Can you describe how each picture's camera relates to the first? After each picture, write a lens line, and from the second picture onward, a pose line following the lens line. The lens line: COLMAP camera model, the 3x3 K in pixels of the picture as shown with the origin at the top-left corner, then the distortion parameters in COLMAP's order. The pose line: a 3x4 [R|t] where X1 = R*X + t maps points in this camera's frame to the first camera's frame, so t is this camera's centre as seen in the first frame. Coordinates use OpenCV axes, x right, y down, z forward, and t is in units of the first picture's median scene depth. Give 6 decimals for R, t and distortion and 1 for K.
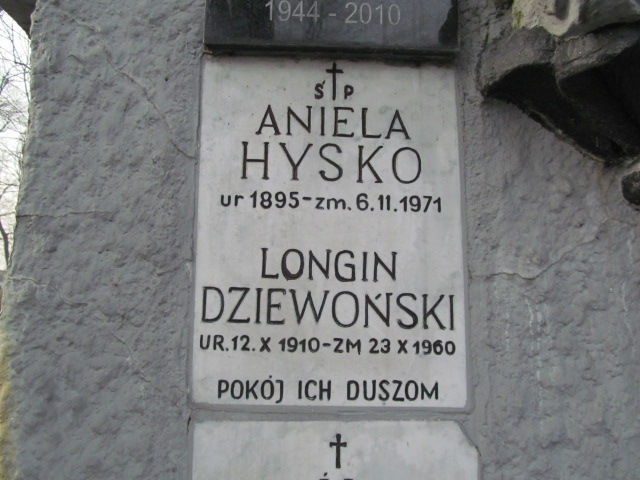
lens RADIAL K [[528.3, 0, 318.3], [0, 528.3, 240.5], [0, 0, 1]] dist [-0.046256, 0.028793]
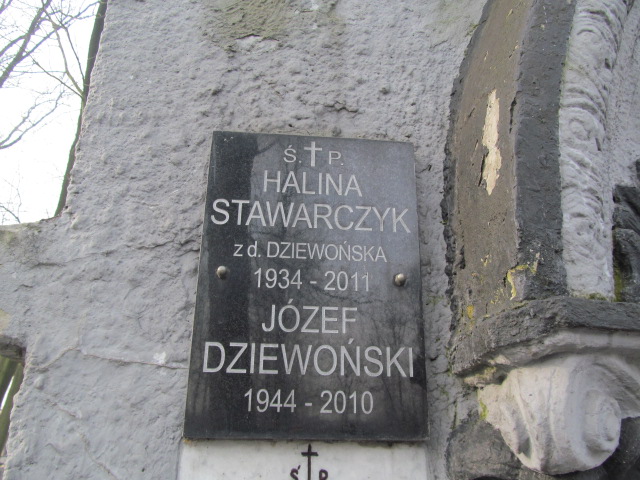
lens RADIAL K [[528.3, 0, 326.0], [0, 528.3, 239.9], [0, 0, 1]] dist [-0.046256, 0.028793]
pose [[0.998557, 0.021620, 0.049167, 0.003231], [-0.009612, 0.972561, -0.232451, -0.502344], [-0.052844, 0.231643, 0.971365, -0.097709]]
